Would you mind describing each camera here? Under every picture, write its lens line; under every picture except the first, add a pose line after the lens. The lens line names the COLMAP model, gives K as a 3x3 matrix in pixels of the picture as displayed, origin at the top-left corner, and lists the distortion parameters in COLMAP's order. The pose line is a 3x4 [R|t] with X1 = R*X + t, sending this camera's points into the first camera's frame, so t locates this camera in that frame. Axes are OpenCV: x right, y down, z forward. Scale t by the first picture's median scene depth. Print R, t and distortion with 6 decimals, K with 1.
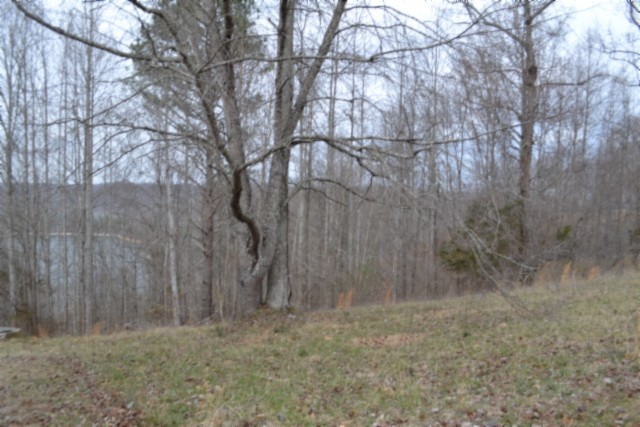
lens RADIAL K [[520.7, 0, 313.5], [0, 520.7, 216.5], [0, 0, 1]] dist [-0.078298, 0.009368]
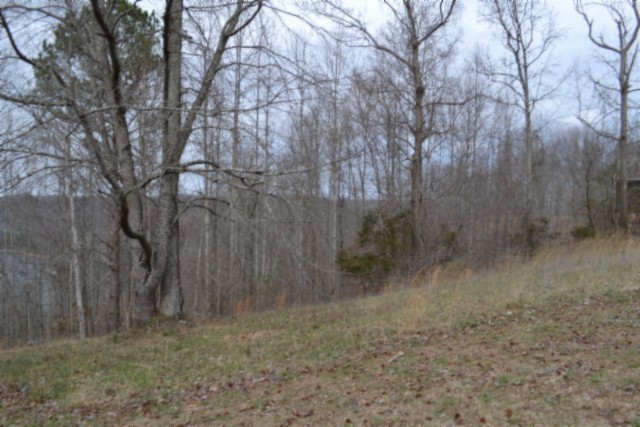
lens RADIAL K [[528.4, 0, 320.0], [0, 528.4, 213.5], [0, 0, 1]] dist [-0.081384, 0.008796]
pose [[0.986747, -0.016961, 0.161378, 0.029692], [0.020512, 0.999582, -0.020364, -0.004537], [-0.160965, 0.023404, 0.986683, -0.066138]]
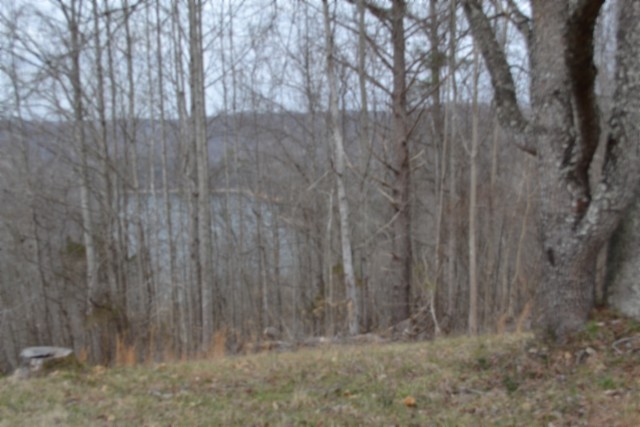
lens RADIAL K [[805.7, 0, 311.7], [0, 805.7, 214.2], [0, 0, 1]] dist [-0.030212, -0.019612]
pose [[0.959703, -0.016231, -0.280549, -0.058929], [0.036183, 0.997158, 0.066085, 0.020421], [0.278679, -0.073573, 0.957562, 0.148648]]
